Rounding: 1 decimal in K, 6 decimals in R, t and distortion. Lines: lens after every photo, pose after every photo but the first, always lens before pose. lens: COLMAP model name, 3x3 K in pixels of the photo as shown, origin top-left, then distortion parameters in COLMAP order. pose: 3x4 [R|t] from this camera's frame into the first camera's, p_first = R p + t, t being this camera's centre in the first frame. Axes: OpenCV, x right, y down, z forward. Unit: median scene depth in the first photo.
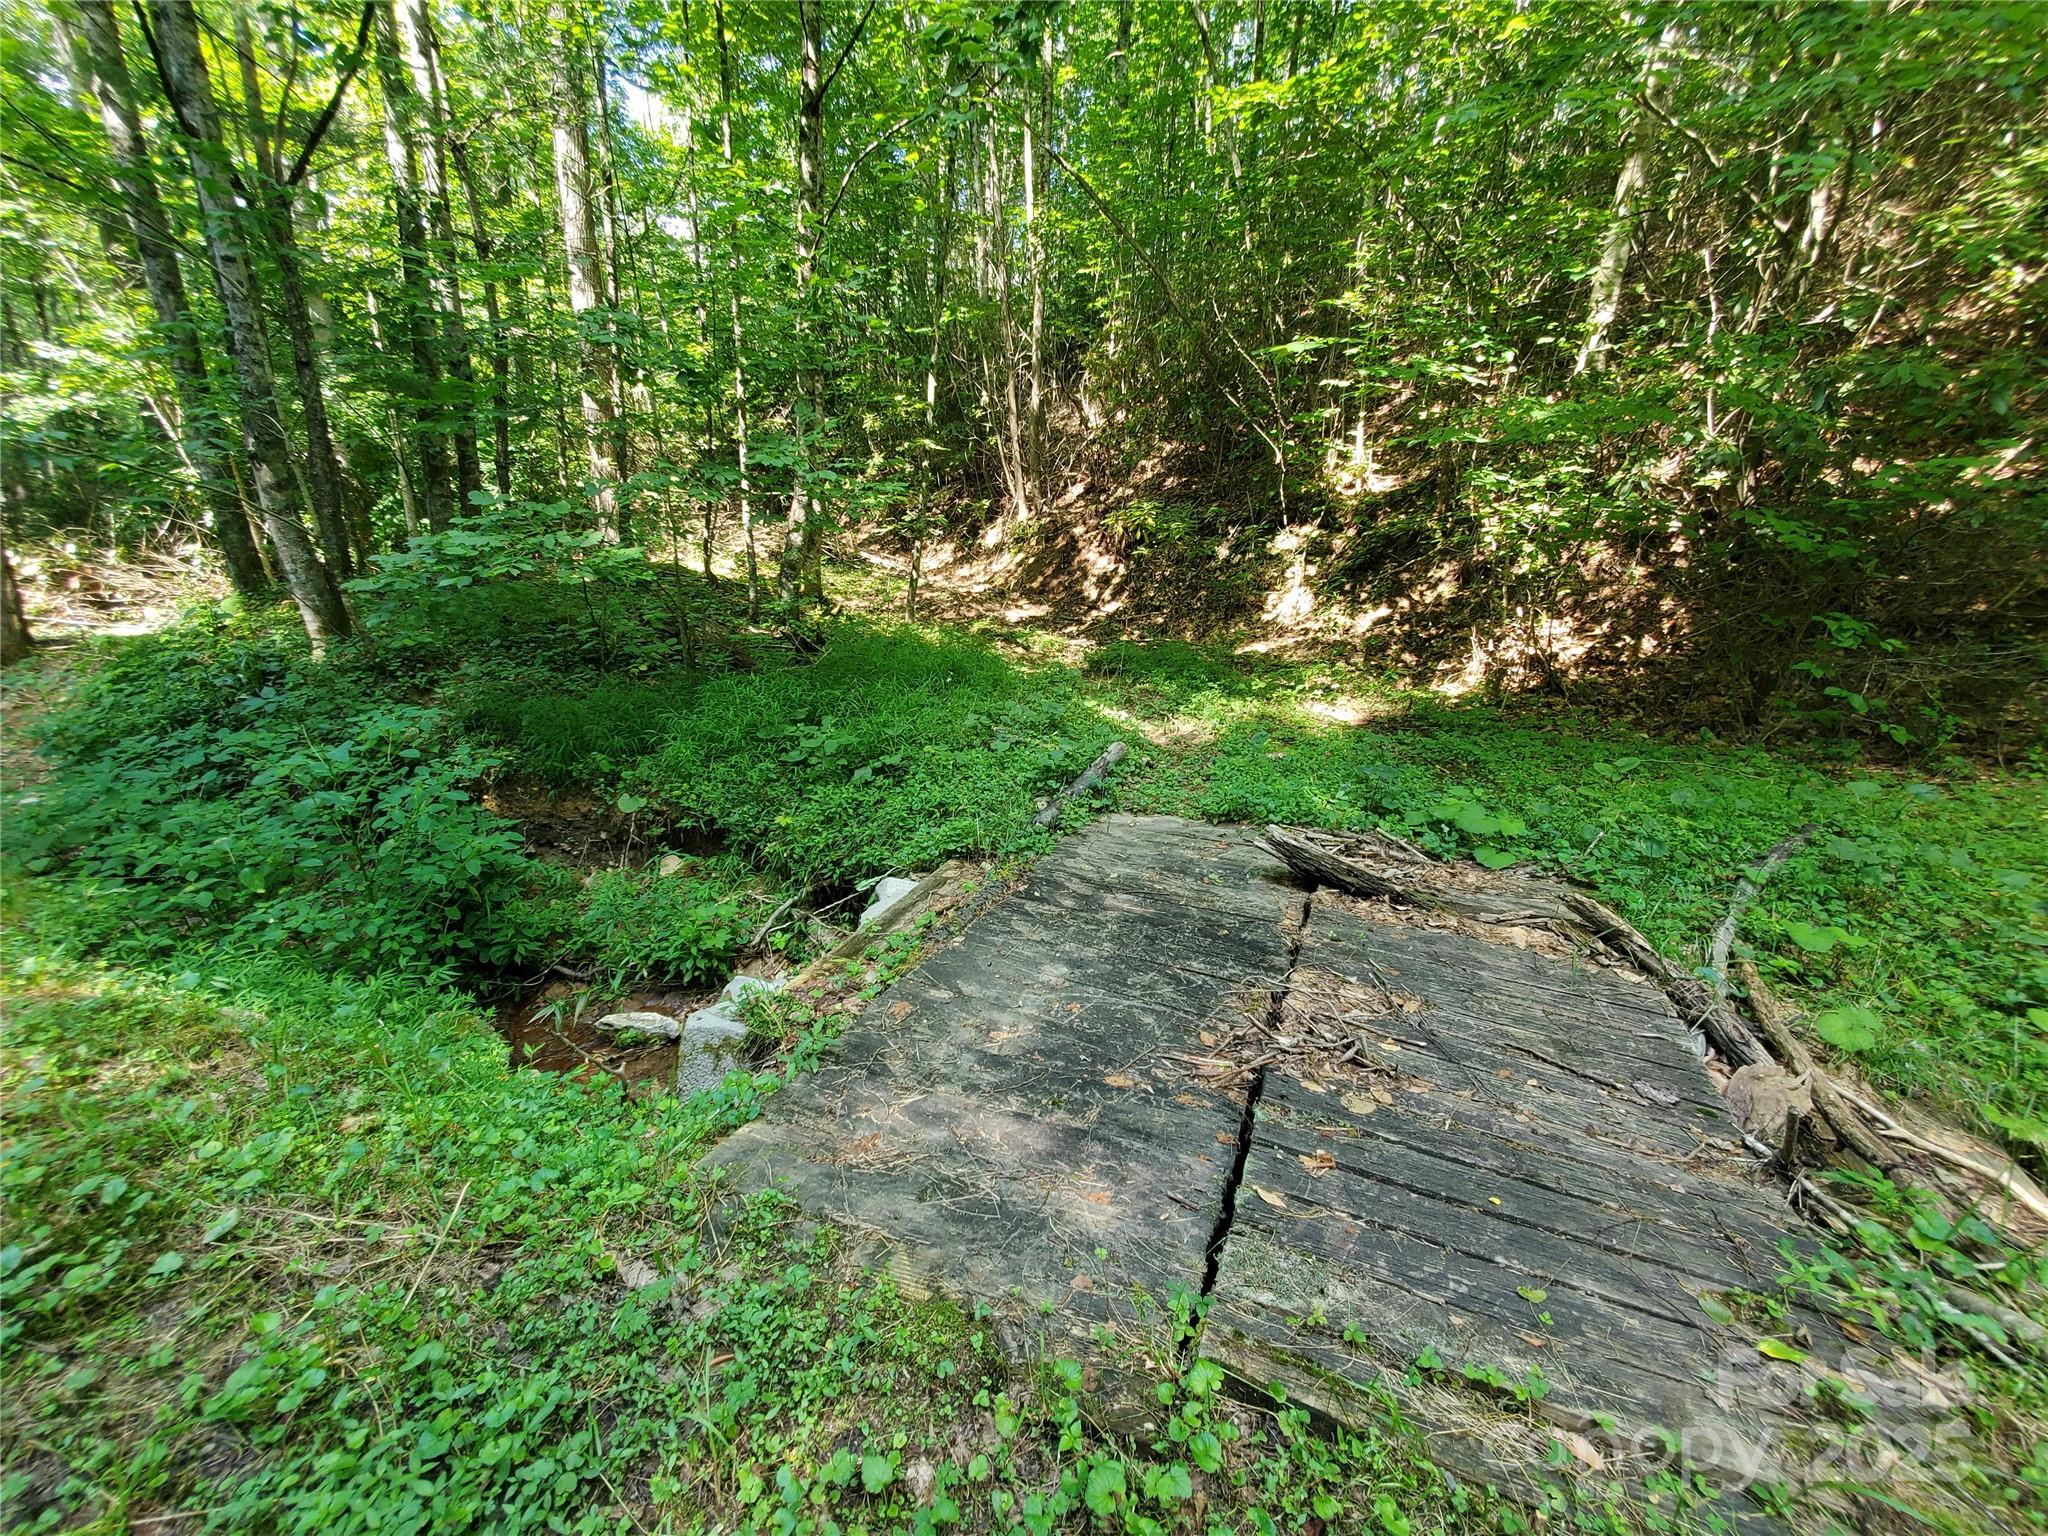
lens RADIAL K [[822.1, 0, 1020.8], [0, 822.1, 763.4], [0, 0, 1]] dist [0.000379, -0.000042]
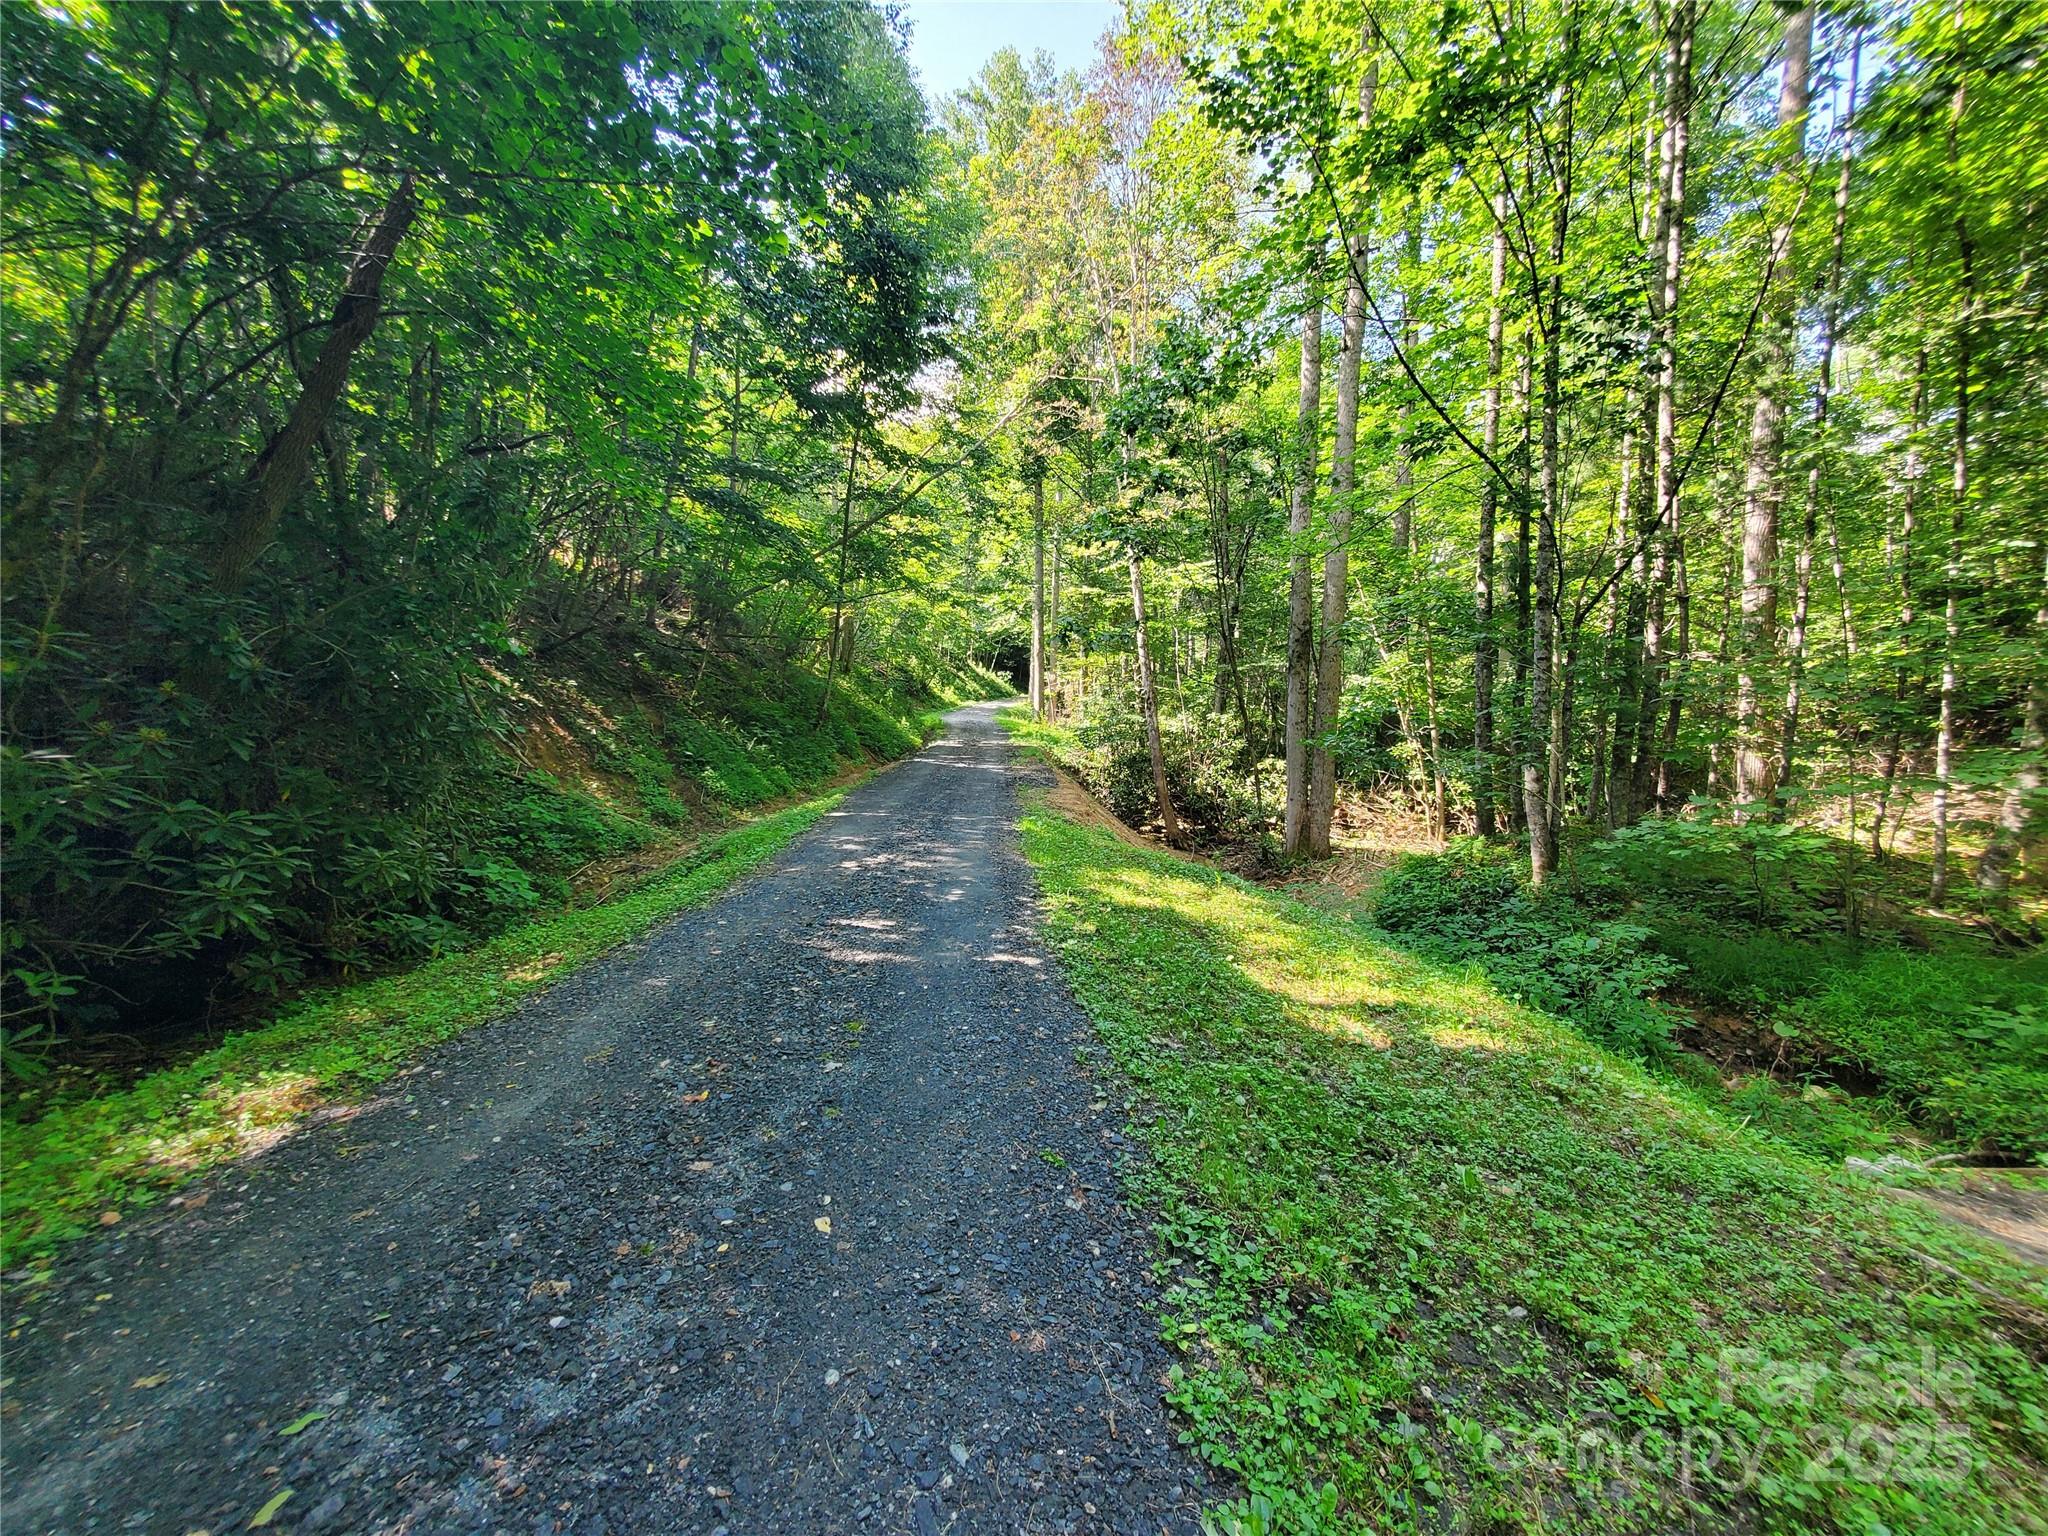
lens RADIAL K [[822.1, 0, 1023.8], [0, 822.1, 757.5], [0, 0, 1]] dist [0.000379, -0.000042]
pose [[0.410964, -0.004482, -0.911641, 0.145656], [-0.258483, 0.958378, -0.121235, 0.070158], [0.874240, 0.285467, 0.392700, -0.458768]]
